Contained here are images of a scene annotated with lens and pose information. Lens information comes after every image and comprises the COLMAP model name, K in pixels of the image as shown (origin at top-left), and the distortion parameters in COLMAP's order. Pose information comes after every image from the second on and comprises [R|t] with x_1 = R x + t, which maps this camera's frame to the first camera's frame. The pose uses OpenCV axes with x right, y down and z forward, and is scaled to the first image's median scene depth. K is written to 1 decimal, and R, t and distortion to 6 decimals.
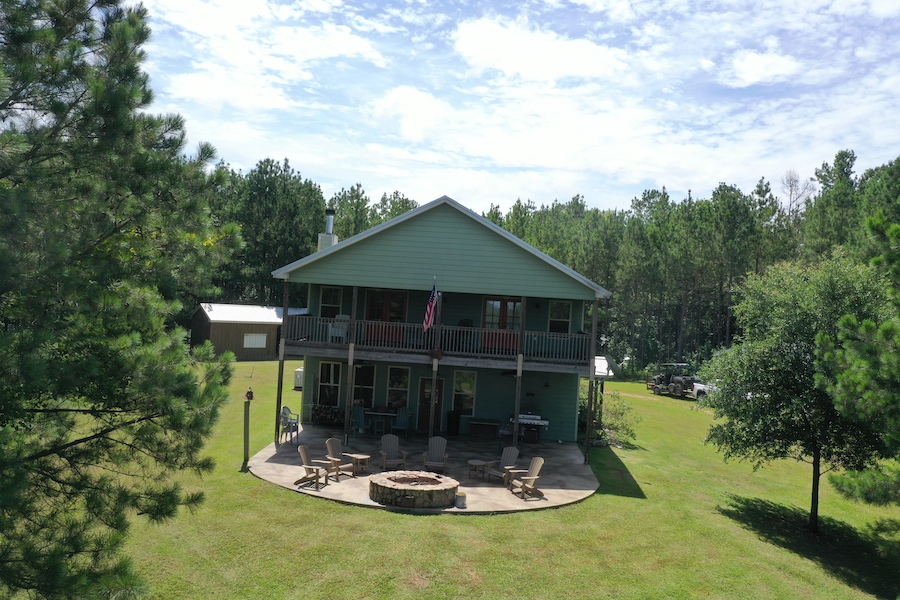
lens RADIAL K [[699.9, 0, 450.0], [0, 699.9, 300.0], [0, 0, 1]] dist [0.003651, -0.003073]
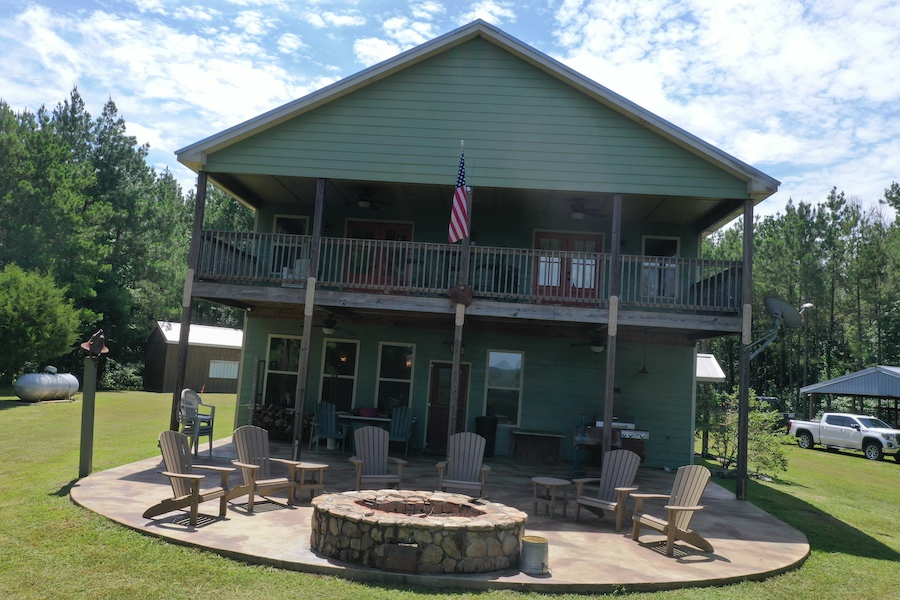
lens RADIAL K [[699.9, 0, 450.0], [0, 699.9, 300.0], [0, 0, 1]] dist [0.003651, -0.003073]
pose [[0.999907, 0.007326, -0.011495, -0.027137], [-0.008485, 0.994512, -0.104281, 0.167129], [0.010668, 0.104369, 0.994481, 0.535823]]
